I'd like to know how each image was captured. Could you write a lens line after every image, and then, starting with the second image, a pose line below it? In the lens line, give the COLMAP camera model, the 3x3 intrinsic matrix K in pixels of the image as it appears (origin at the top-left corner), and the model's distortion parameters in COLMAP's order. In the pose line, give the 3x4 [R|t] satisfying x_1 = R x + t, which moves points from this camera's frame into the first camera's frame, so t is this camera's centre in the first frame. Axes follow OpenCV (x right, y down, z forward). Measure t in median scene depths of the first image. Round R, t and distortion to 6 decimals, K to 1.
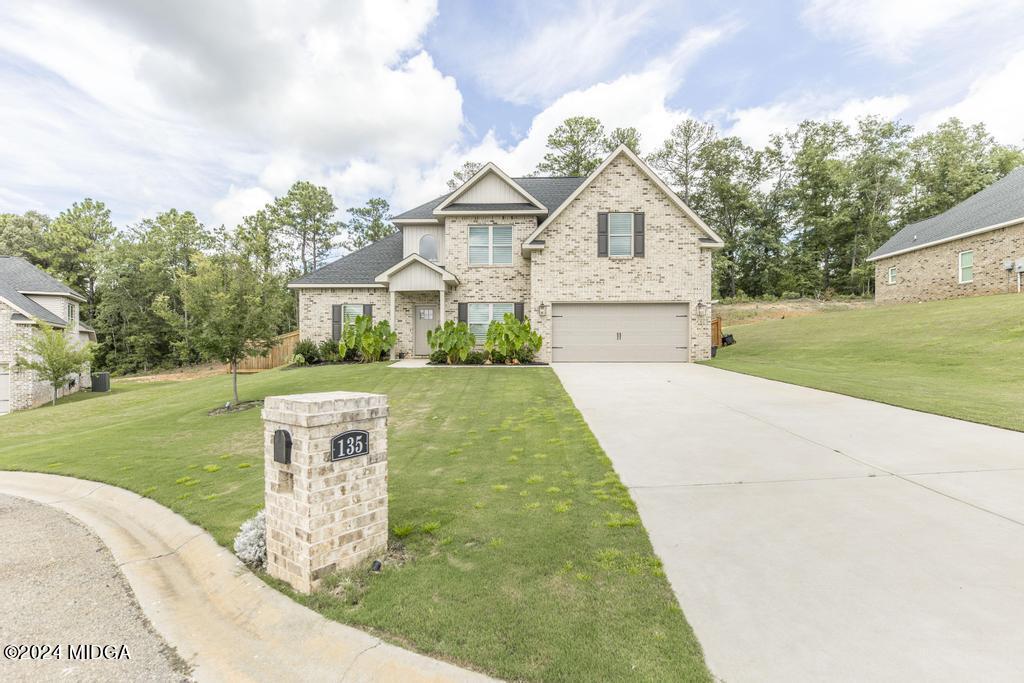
lens RADIAL K [[478.1, 0, 508.7], [0, 478.1, 341.2], [0, 0, 1]] dist [0.000414, -0.000579]
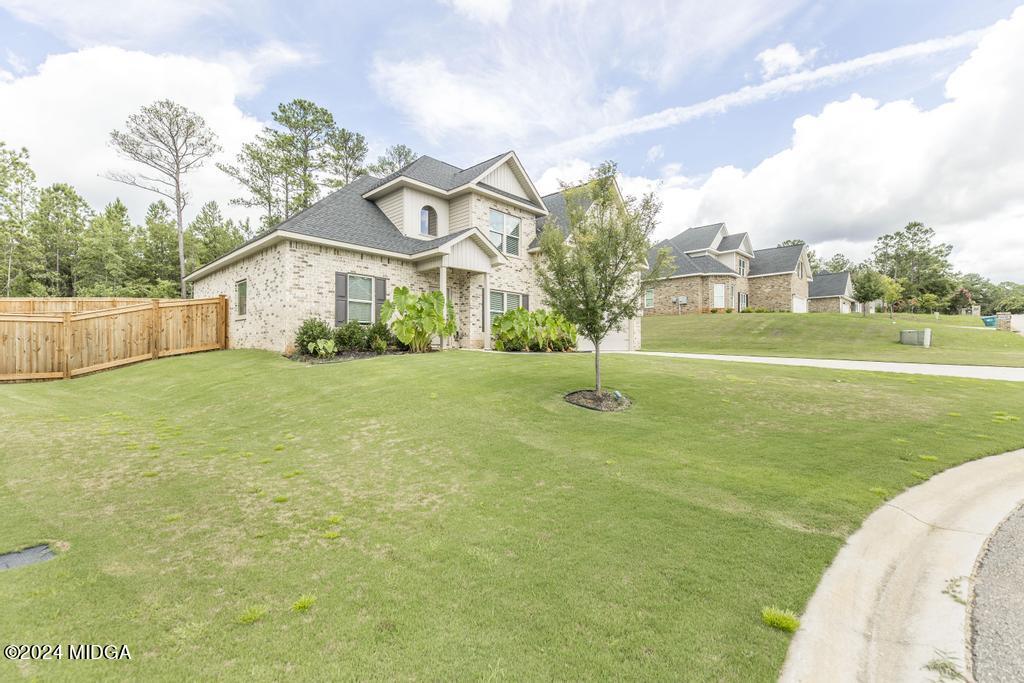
lens RADIAL K [[450.1, 0, 509.3], [0, 450.1, 344.0], [0, 0, 1]] dist [-0.013075, 0.002187]
pose [[0.650165, 0.013386, 0.759675, -0.732065], [-0.007316, 0.999909, -0.011357, 0.037153], [-0.759758, 0.001827, 0.650204, 0.393684]]
